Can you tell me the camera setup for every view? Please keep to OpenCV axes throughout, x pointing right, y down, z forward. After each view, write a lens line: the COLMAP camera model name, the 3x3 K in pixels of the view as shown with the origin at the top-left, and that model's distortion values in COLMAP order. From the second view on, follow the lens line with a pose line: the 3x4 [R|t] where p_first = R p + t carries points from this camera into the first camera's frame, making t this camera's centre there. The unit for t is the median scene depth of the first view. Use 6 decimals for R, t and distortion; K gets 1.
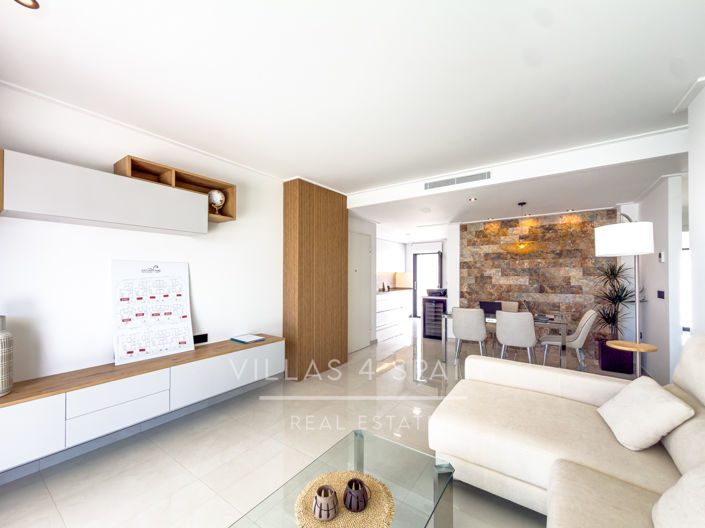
lens RADIAL K [[290.7, 0, 356.4], [0, 290.7, 267.9], [0, 0, 1]] dist [-0.001828, -0.000271]
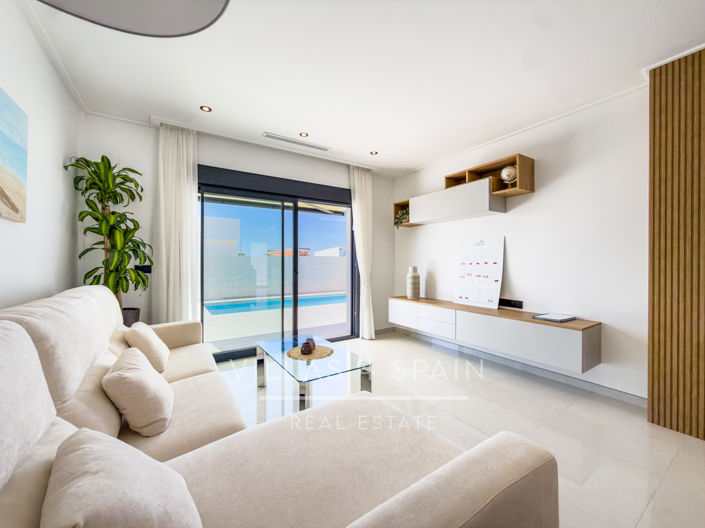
lens RADIAL K [[286.1, 0, 355.4], [0, 286.1, 262.5], [0, 0, 1]] dist [0.000211, 0.000065]
pose [[-0.361811, 0.003773, -0.932244, 0.385015], [0.020980, 0.999771, -0.004096, 0.043839], [0.932015, -0.021041, -0.361808, 0.462377]]
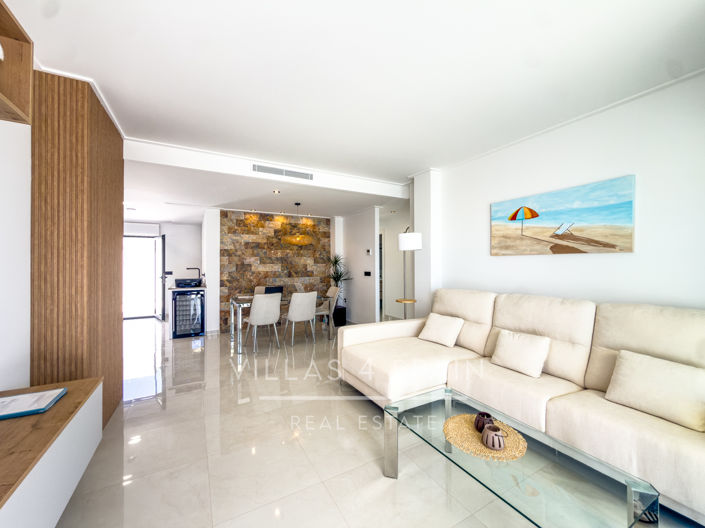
lens RADIAL K [[286.1, 0, 355.4], [0, 286.1, 262.5], [0, 0, 1]] dist [0.000211, 0.000065]
pose [[0.428625, 0.005621, 0.903465, -0.332087], [-0.017215, 0.999850, 0.001947, 0.015117], [-0.903318, -0.016388, 0.428658, 0.213643]]
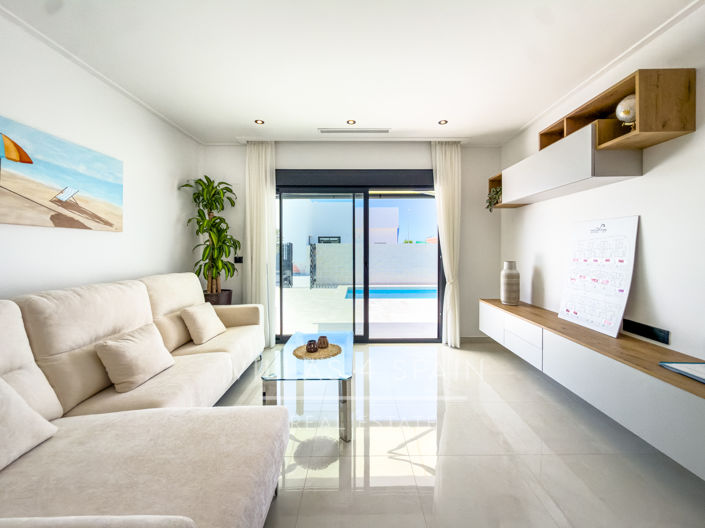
lens RADIAL K [[292.5, 0, 359.6], [0, 292.5, 254.1], [0, 0, 1]] dist [0.000162, 0.000208]
pose [[-0.812656, 0.014902, -0.582553, 0.194716], [0.014437, 0.999881, 0.005438, 0.032310], [0.582565, -0.003991, -0.812775, 0.635343]]
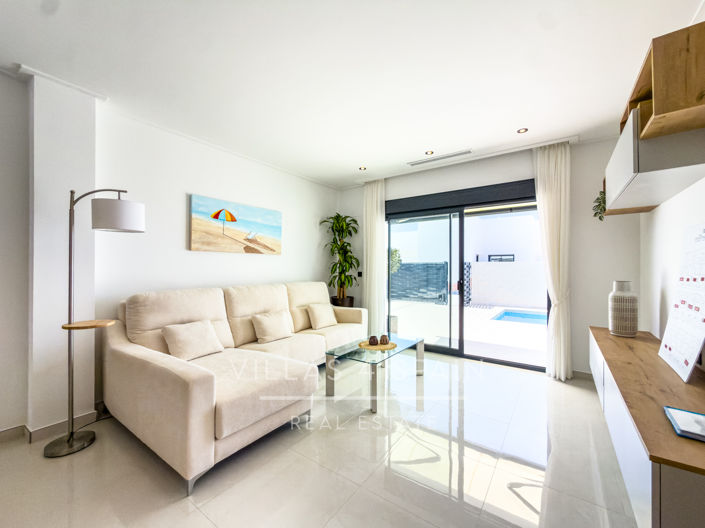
lens RADIAL K [[290.7, 0, 356.4], [0, 290.7, 267.9], [0, 0, 1]] dist [-0.001828, -0.000271]
pose [[-0.999980, -0.000652, 0.006298, 0.022639], [-0.000769, 0.999828, -0.018514, 0.042619], [-0.006285, -0.018518, -0.999809, 0.802776]]
